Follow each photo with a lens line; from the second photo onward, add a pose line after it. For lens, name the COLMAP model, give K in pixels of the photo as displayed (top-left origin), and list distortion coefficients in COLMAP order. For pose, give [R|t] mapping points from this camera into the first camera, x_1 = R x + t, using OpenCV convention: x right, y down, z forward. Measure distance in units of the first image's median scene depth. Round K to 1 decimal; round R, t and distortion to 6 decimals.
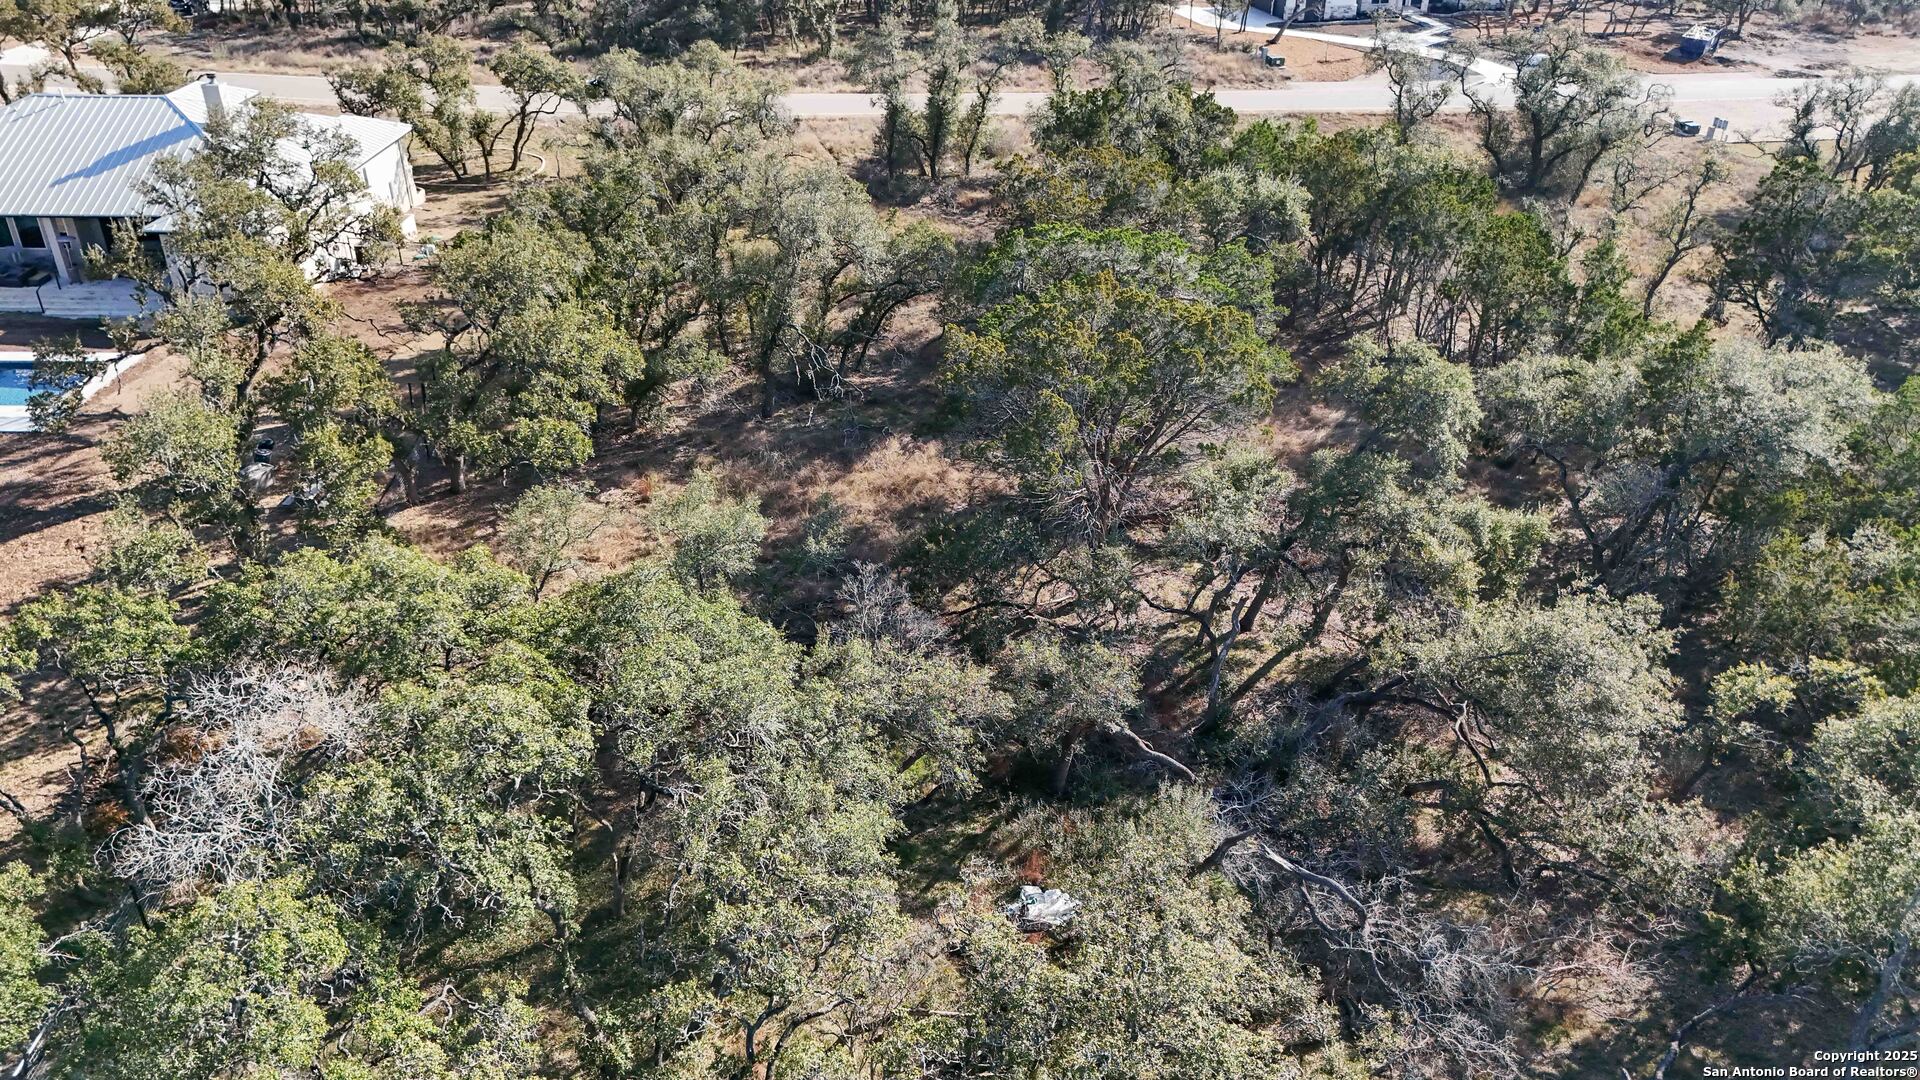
lens RADIAL K [[1428.6, 0, 973.1], [0, 1428.6, 551.0], [0, 0, 1]] dist [0.029478, -0.018291]
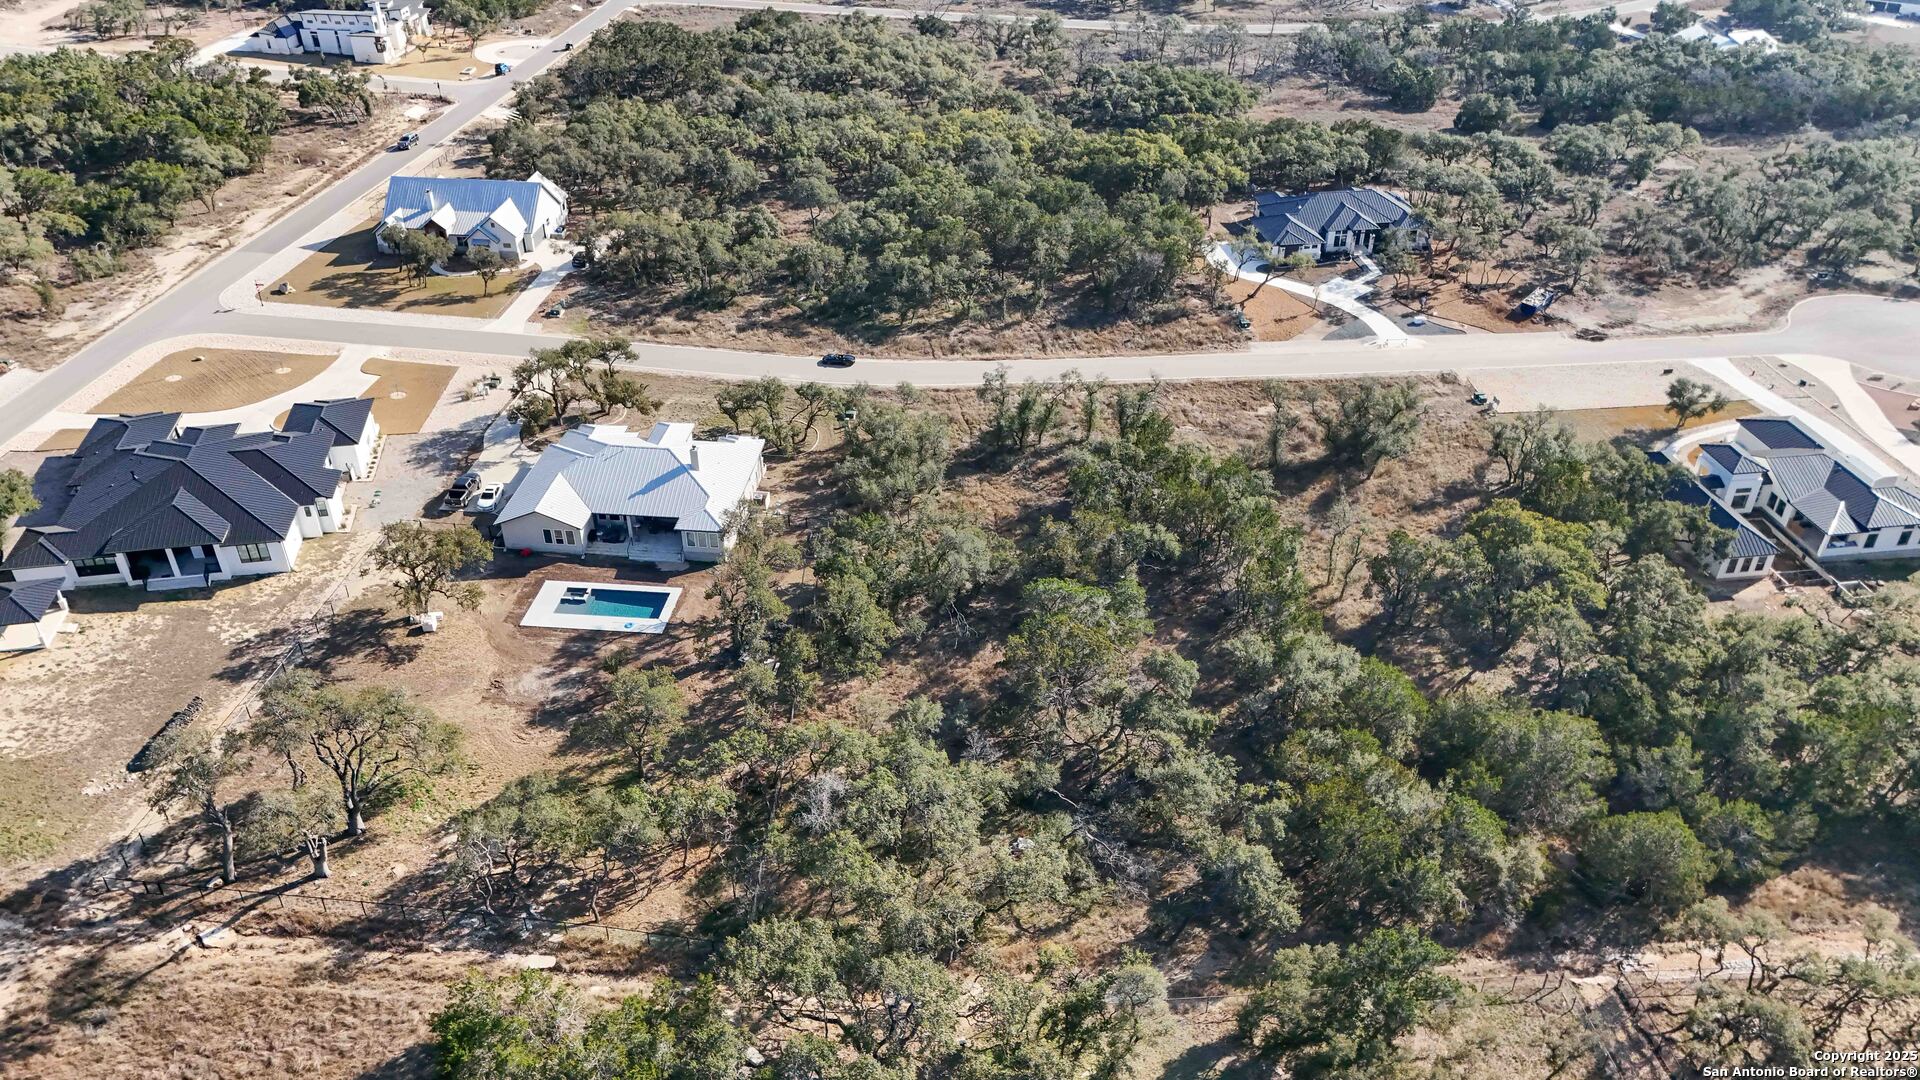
lens RADIAL K [[1428.6, 0, 965.3], [0, 1428.6, 540.7], [0, 0, 1]] dist [0.029478, -0.018291]
pose [[0.995507, 0.050466, -0.080114, 0.130154], [-0.045852, 0.997238, 0.058422, -0.578570], [0.082842, -0.054486, 0.995072, -2.053780]]
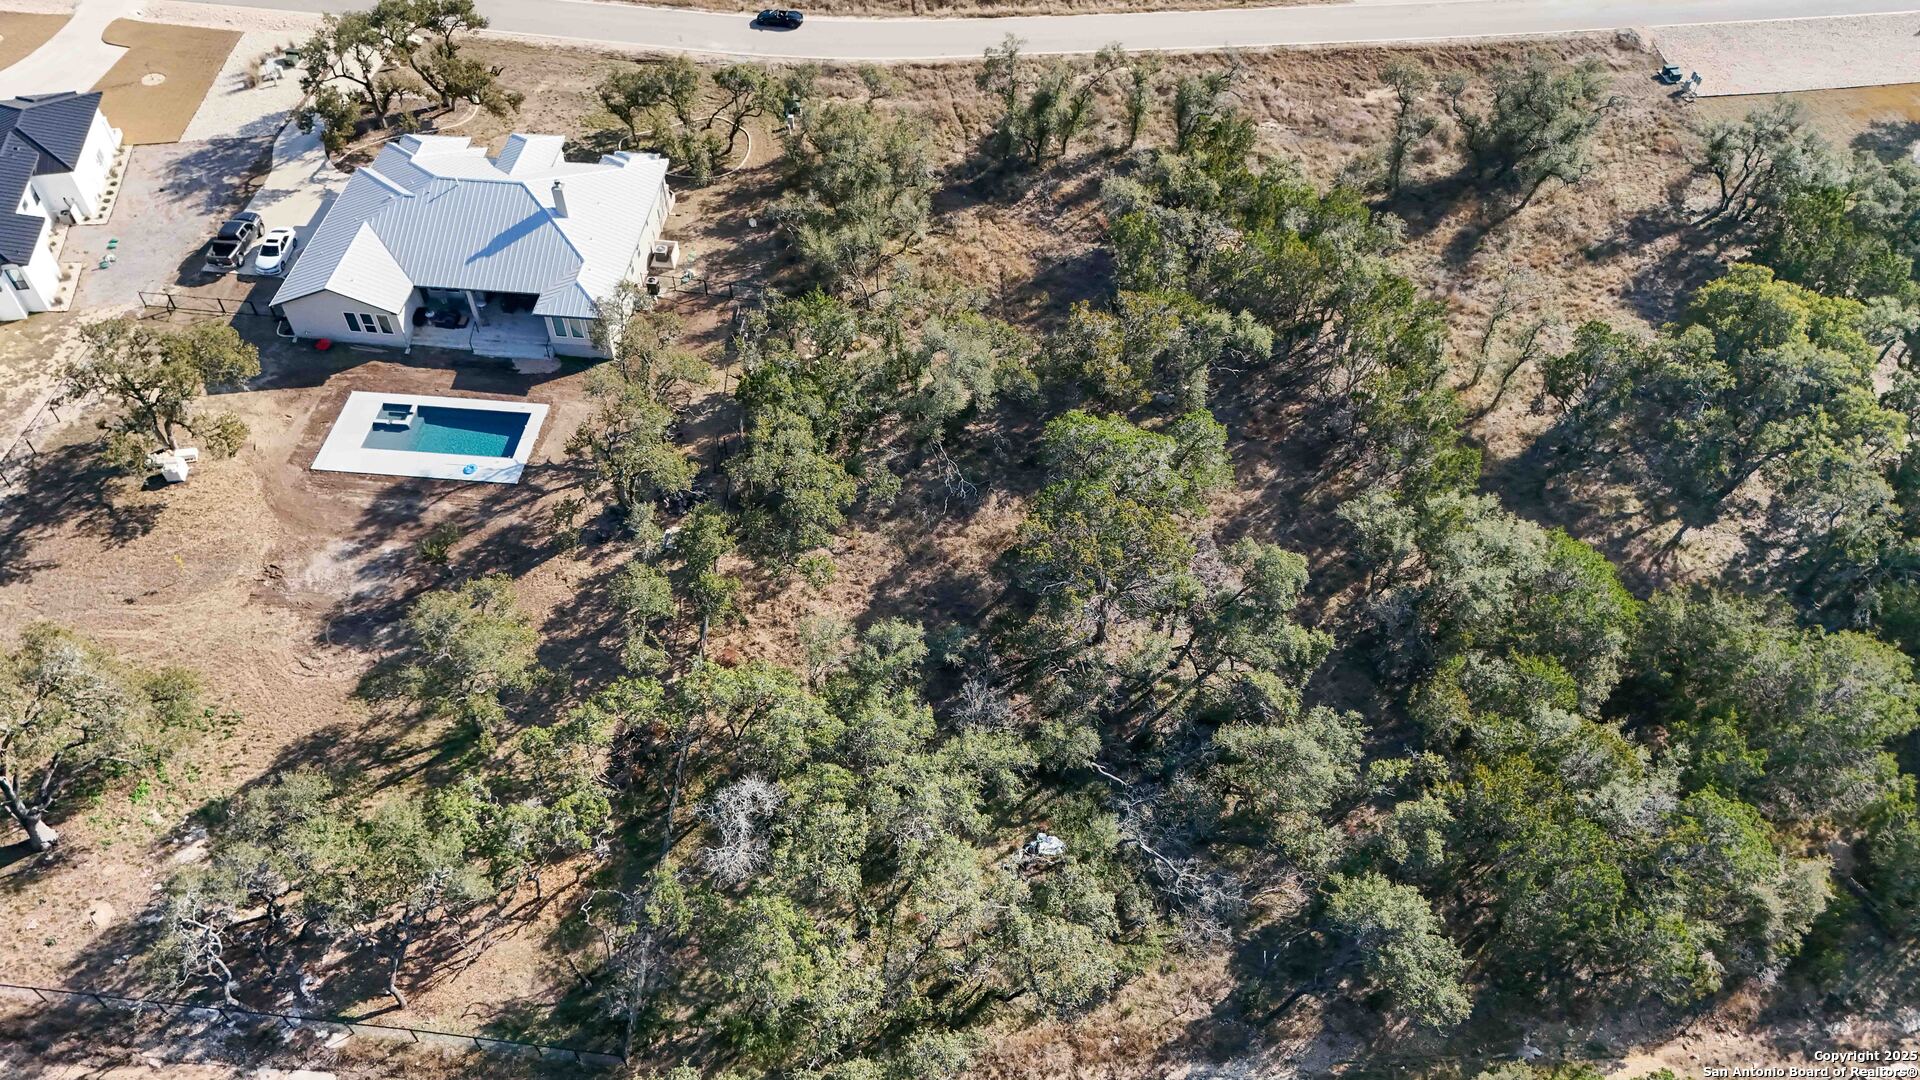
lens RADIAL K [[1428.6, 0, 969.8], [0, 1428.6, 553.0], [0, 0, 1]] dist [0.029478, -0.018291]
pose [[0.996087, 0.066454, -0.058260, 0.027260], [-0.043811, 0.943829, 0.327517, -0.826471], [0.076752, -0.323683, 0.943048, -0.889478]]
